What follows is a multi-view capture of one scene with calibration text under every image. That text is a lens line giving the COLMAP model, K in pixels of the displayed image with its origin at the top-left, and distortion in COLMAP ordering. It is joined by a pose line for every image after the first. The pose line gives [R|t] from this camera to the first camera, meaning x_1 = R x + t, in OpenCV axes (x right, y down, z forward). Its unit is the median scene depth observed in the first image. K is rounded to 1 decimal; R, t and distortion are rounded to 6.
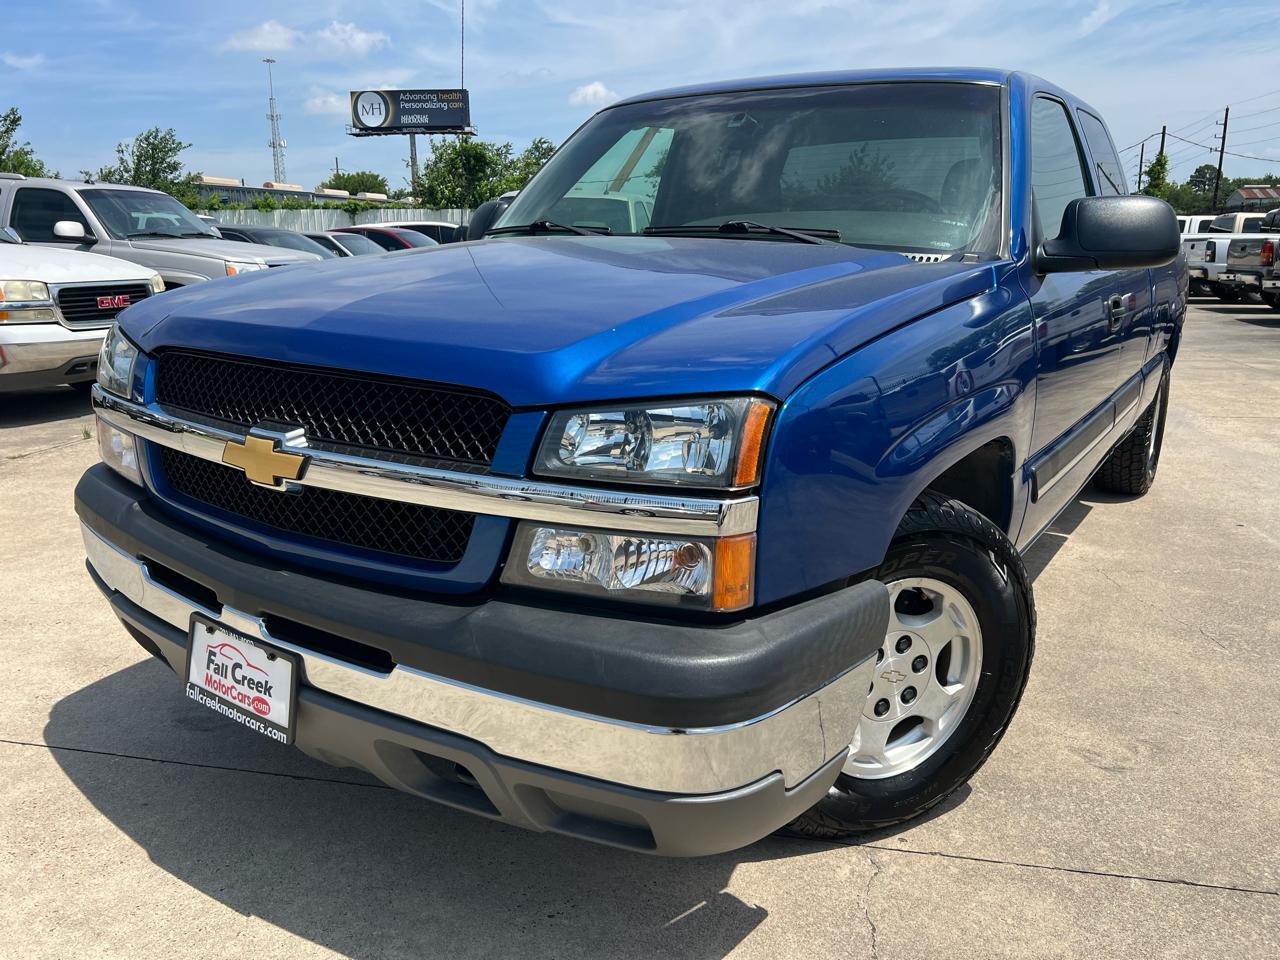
lens RADIAL K [[982.1, 0, 609.6], [0, 982.1, 477.5], [0, 0, 1]] dist [0.042477, -0.051318]
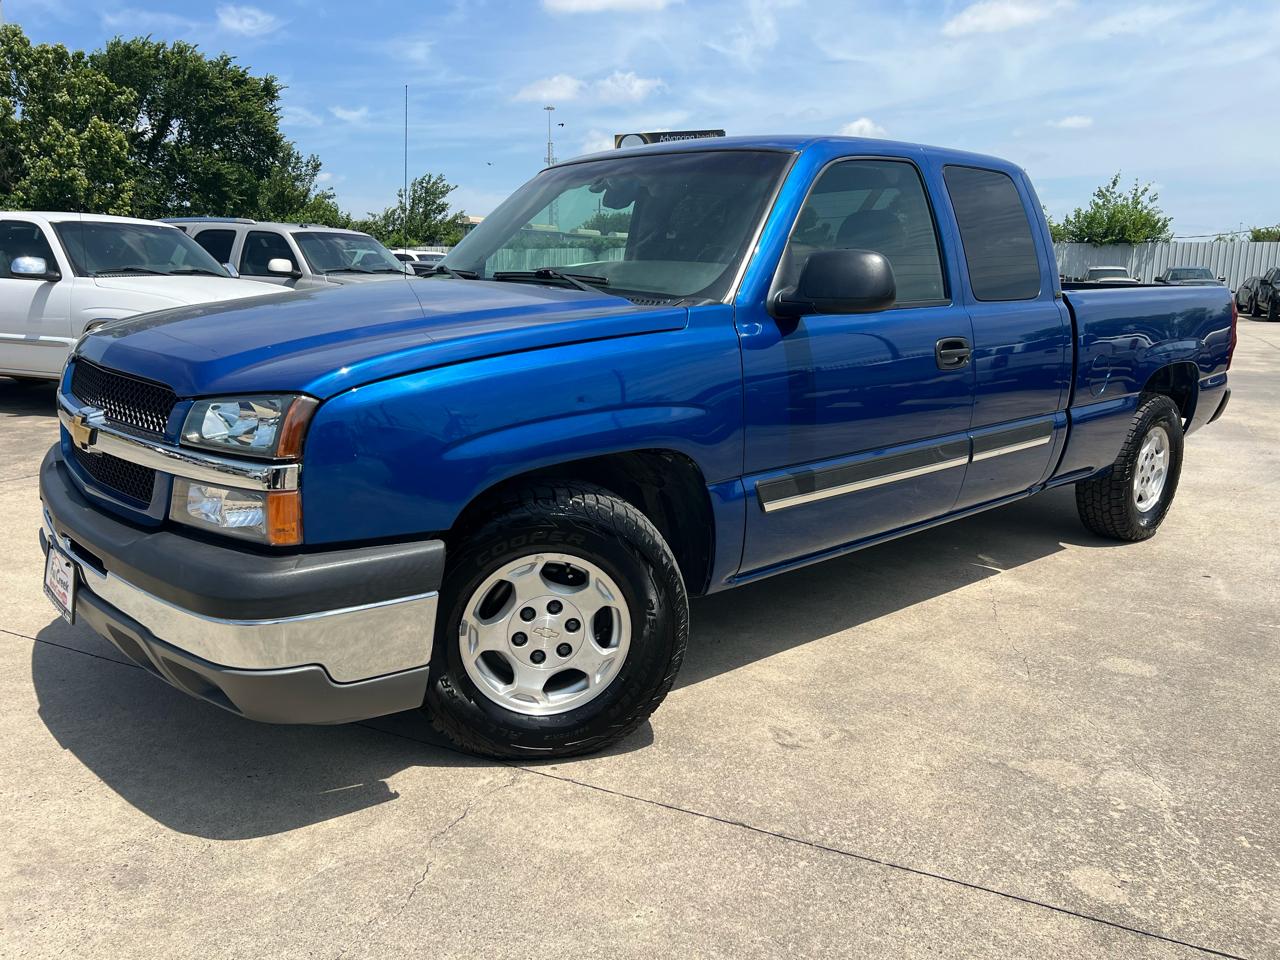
lens RADIAL K [[982.1, 0, 618.0], [0, 982.1, 479.3], [0, 0, 1]] dist [0.042477, -0.051318]
pose [[0.968152, 0.058029, -0.243545, 0.548769], [-0.065704, 0.997562, -0.023502, 0.025024], [0.241588, 0.038755, 0.969605, -0.158229]]
